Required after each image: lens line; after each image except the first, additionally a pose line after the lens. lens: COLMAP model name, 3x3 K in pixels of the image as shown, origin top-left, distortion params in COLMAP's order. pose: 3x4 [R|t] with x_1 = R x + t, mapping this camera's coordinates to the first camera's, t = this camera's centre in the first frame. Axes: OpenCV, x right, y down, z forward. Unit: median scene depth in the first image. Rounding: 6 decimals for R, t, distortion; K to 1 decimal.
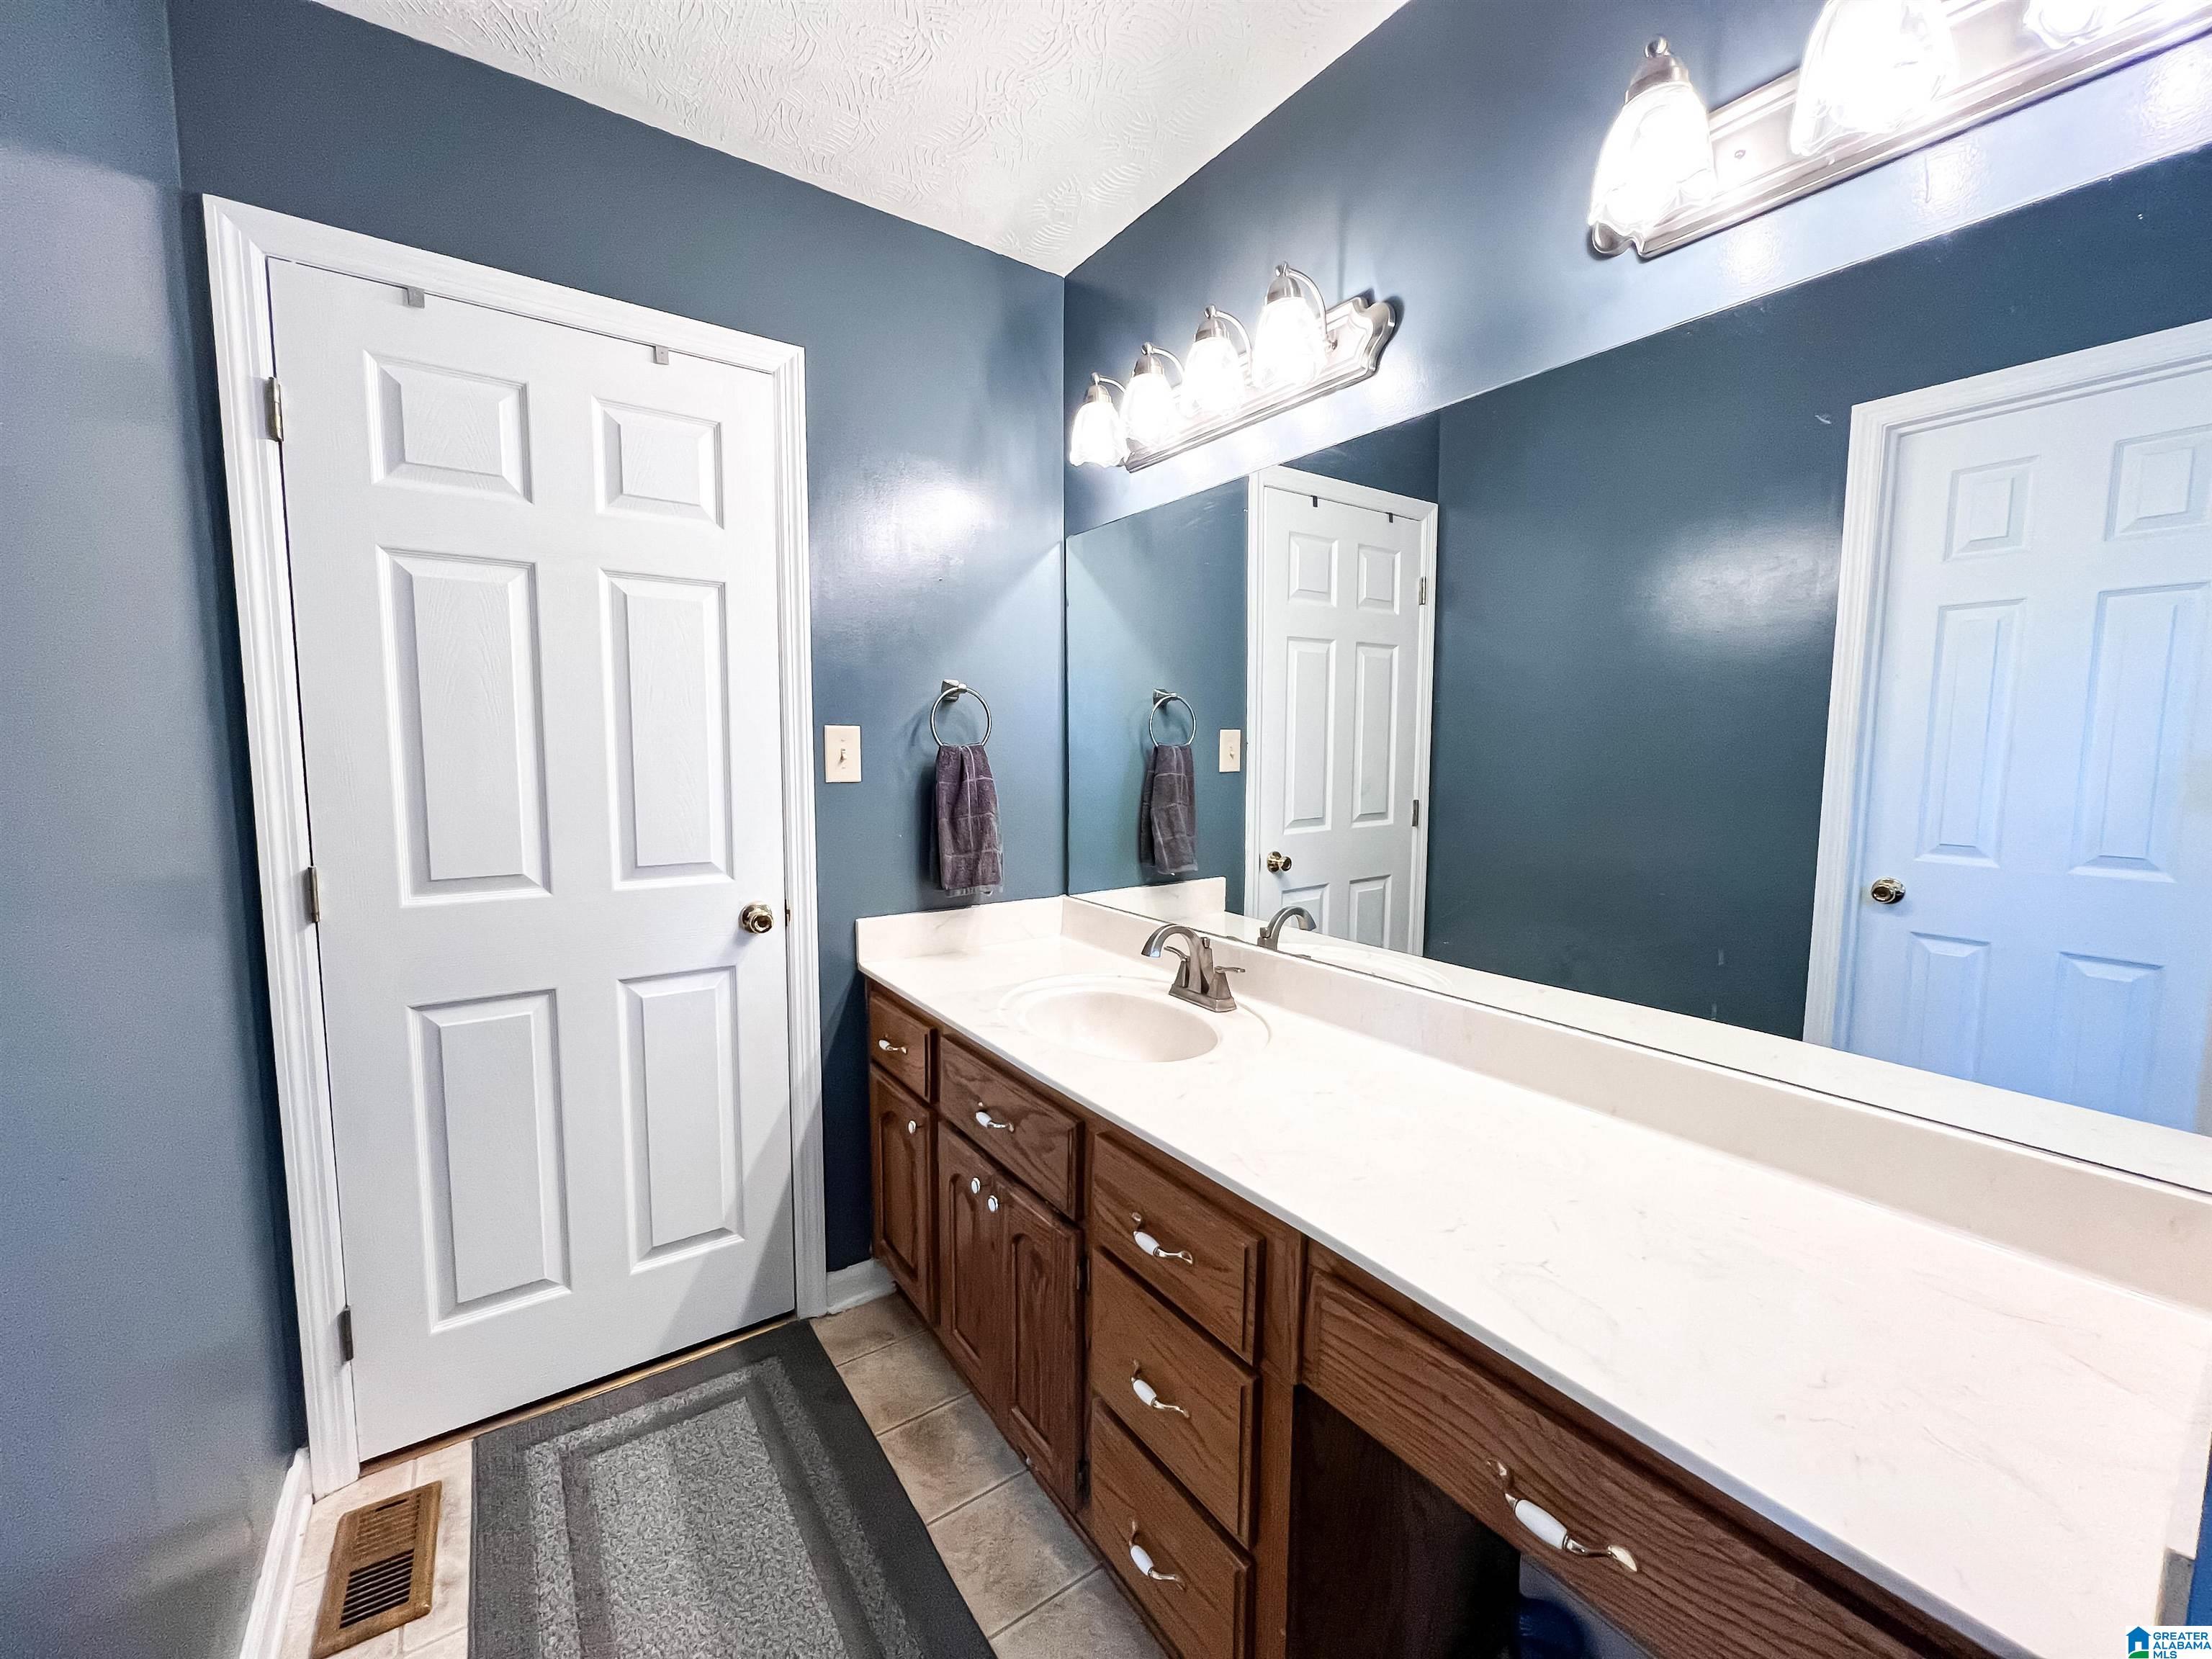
lens RADIAL K [[895.1, 0, 1101.0], [0, 895.1, 833.2], [0, 0, 1]] dist [-0.002382, 0.000586]
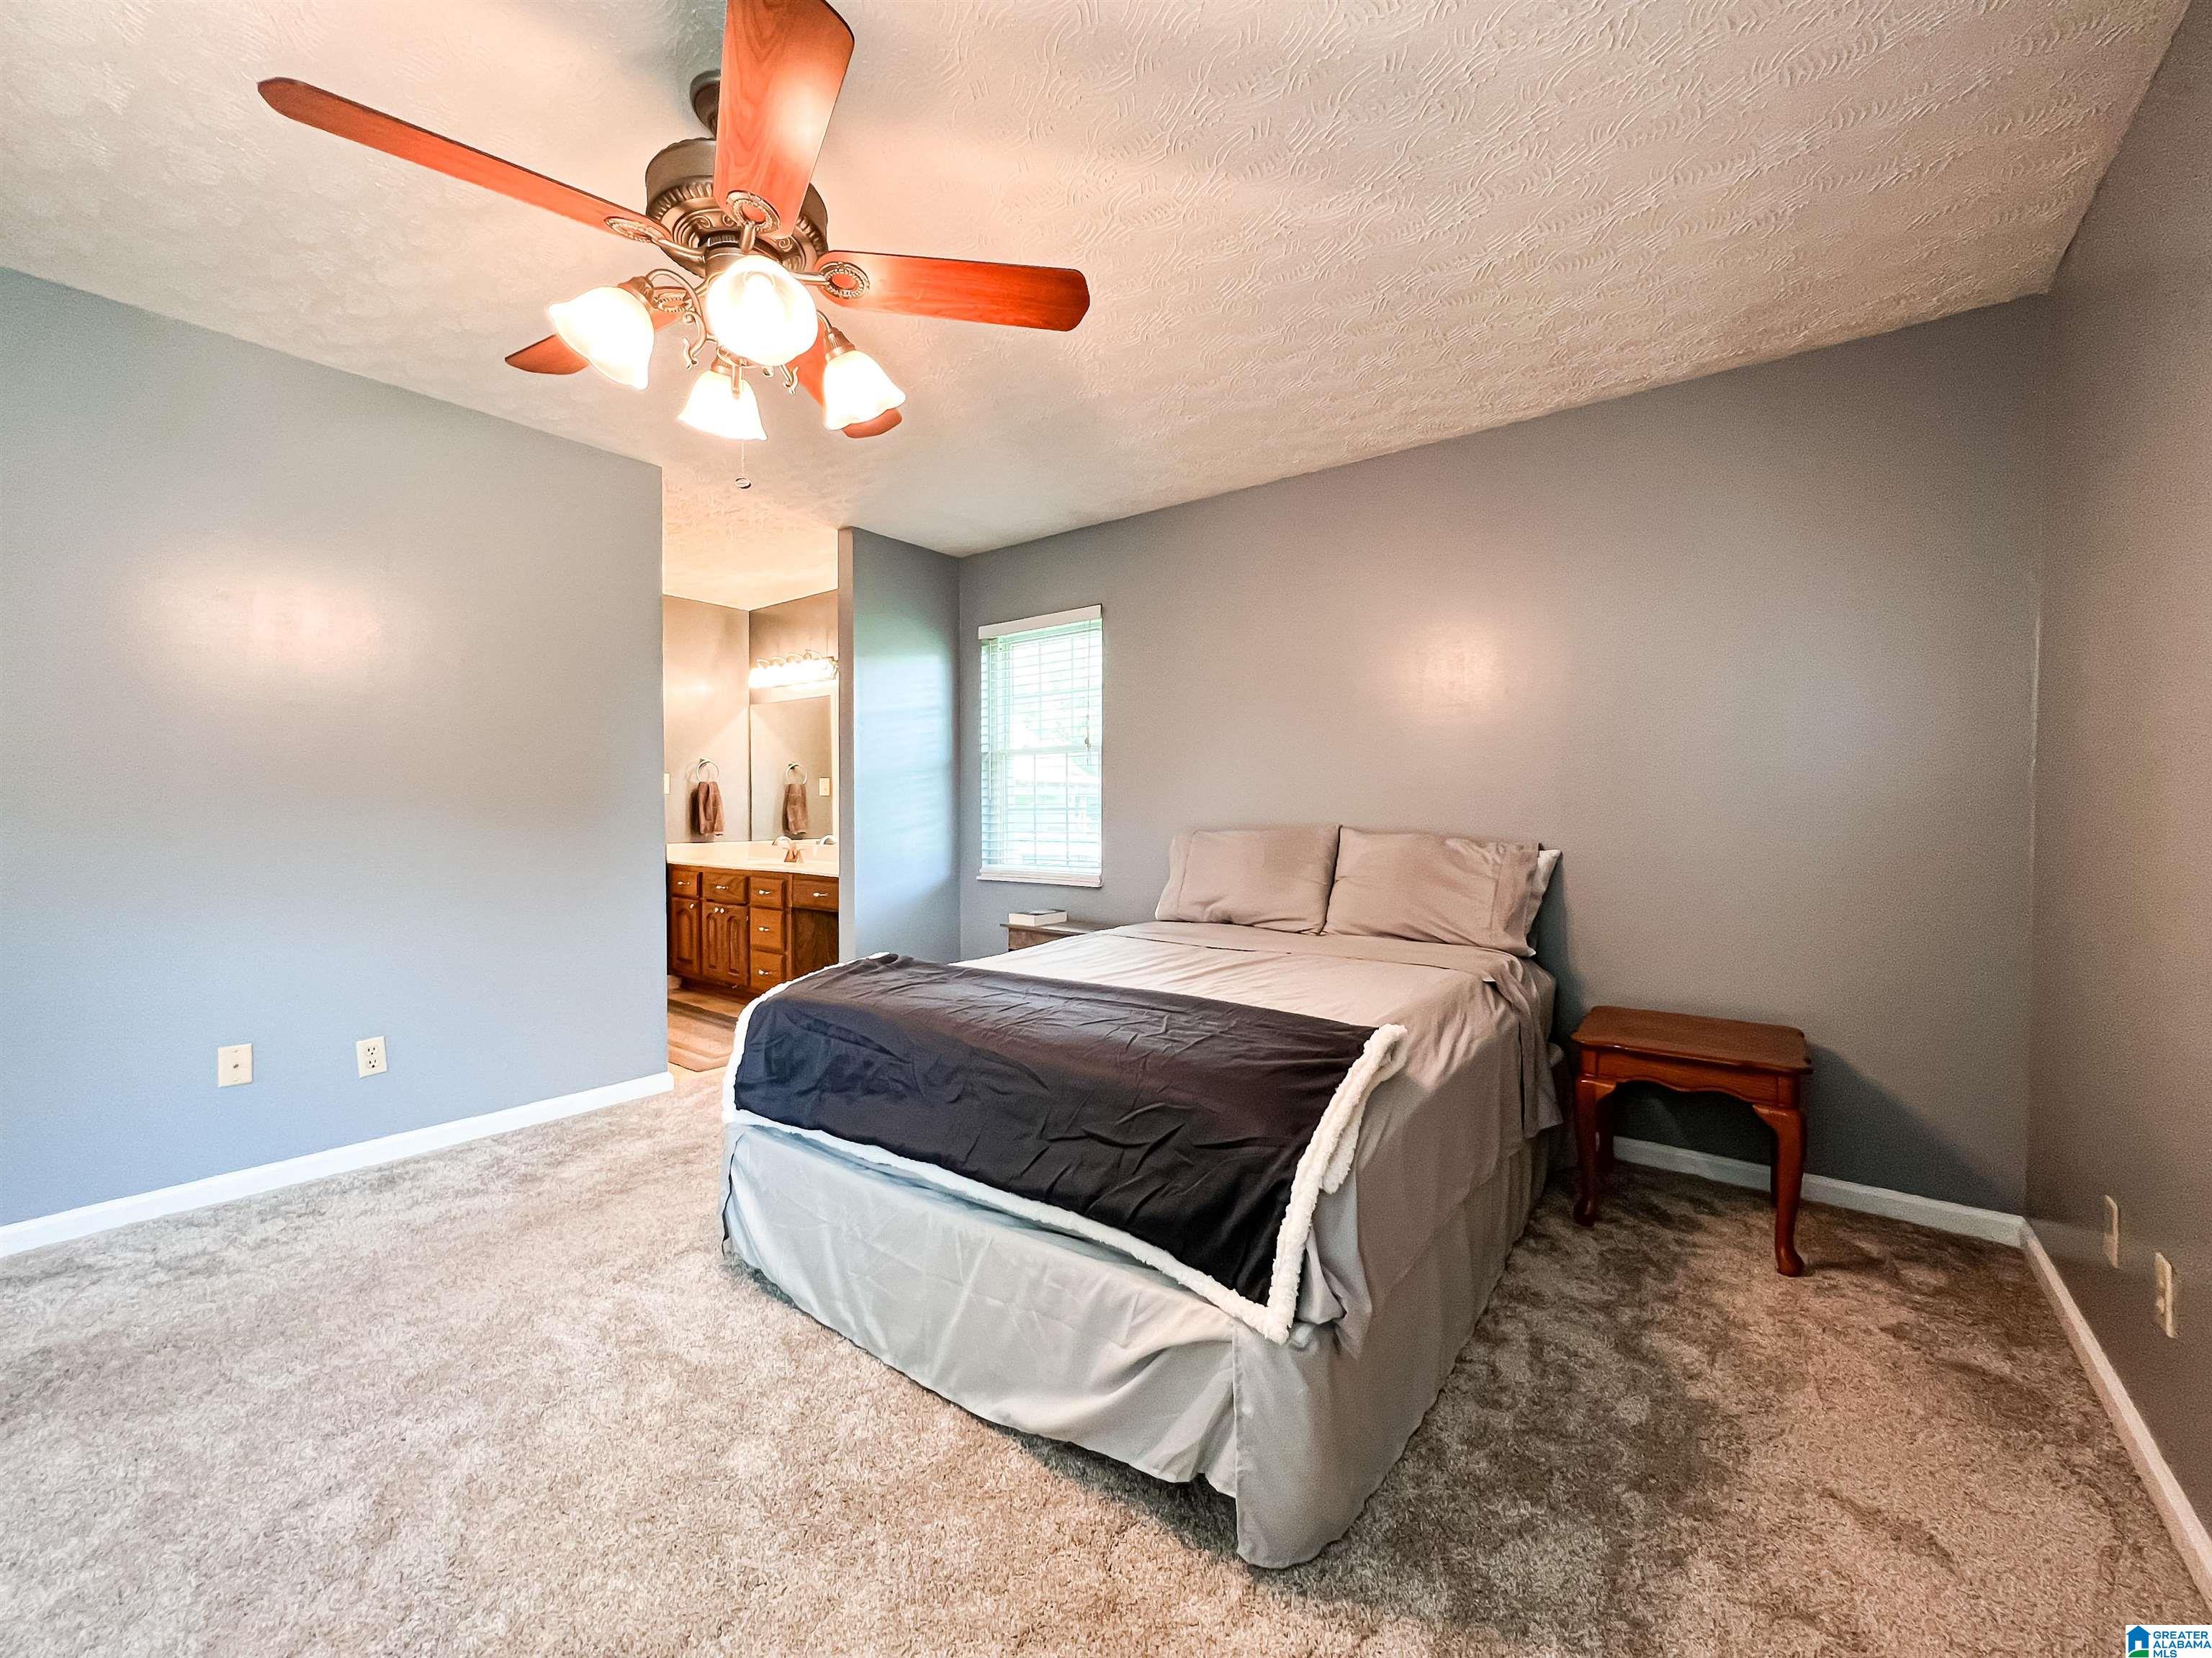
lens RADIAL K [[895.1, 0, 1097.3], [0, 895.1, 835.1], [0, 0, 1]] dist [-0.002382, 0.000586]
pose [[0.956682, -0.001947, 0.291129, 0.185297], [0.020356, 0.997978, -0.060217, 0.254699], [-0.290423, 0.063534, 0.954787, -1.945097]]
